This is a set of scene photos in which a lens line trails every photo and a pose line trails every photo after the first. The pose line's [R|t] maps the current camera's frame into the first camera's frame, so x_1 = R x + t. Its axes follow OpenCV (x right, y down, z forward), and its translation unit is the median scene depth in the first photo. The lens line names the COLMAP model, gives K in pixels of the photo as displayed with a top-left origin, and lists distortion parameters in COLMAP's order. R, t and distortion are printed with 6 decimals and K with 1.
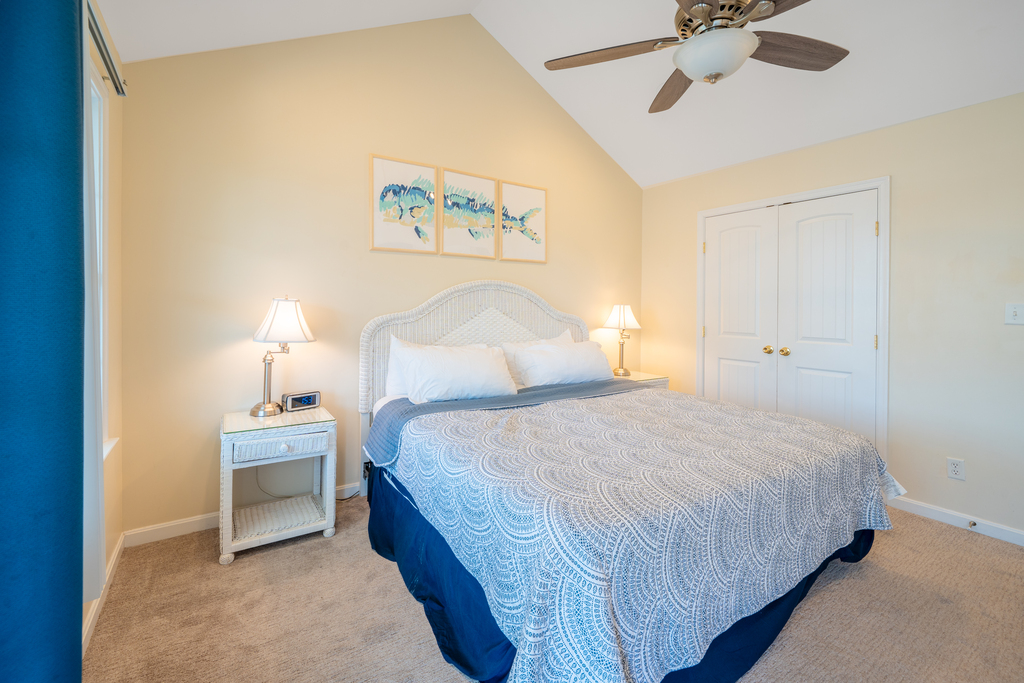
lens RADIAL K [[440.6, 0, 511.9], [0, 440.6, 305.4], [0, 0, 1]] dist [0.001492, 0.000211]
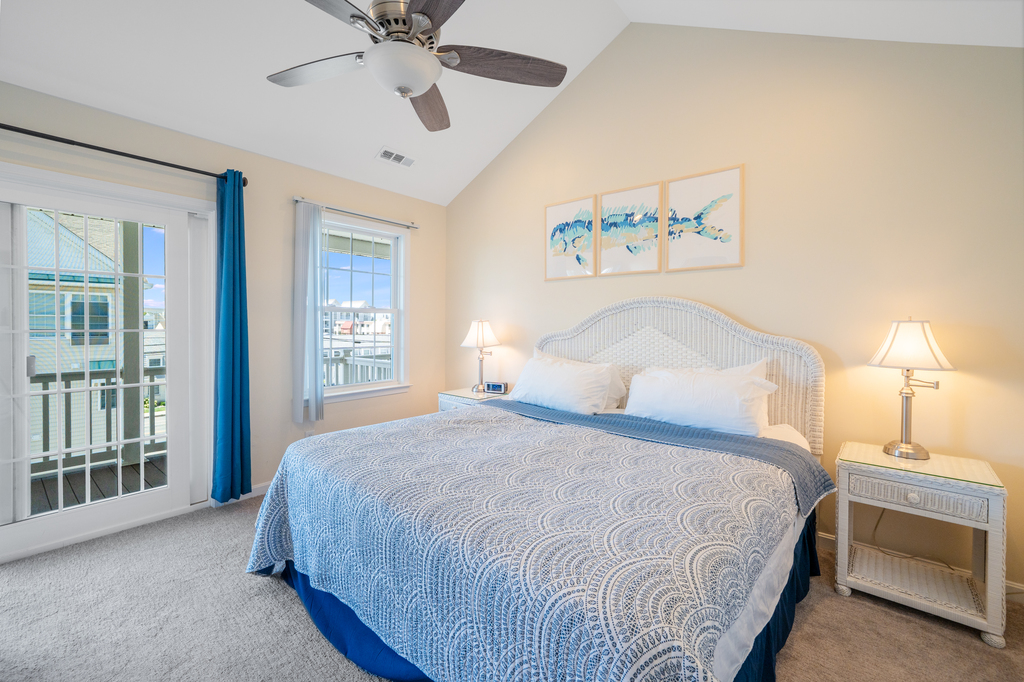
lens RADIAL K [[431.2, 0, 509.5], [0, 431.2, 327.0], [0, 0, 1]] dist [0.000639, 0.000484]
pose [[0.274048, 0.001389, -0.961715, 0.731177], [-0.002419, 0.999997, 0.000755, 0.005930], [0.961713, 0.002120, 0.274051, 0.480589]]
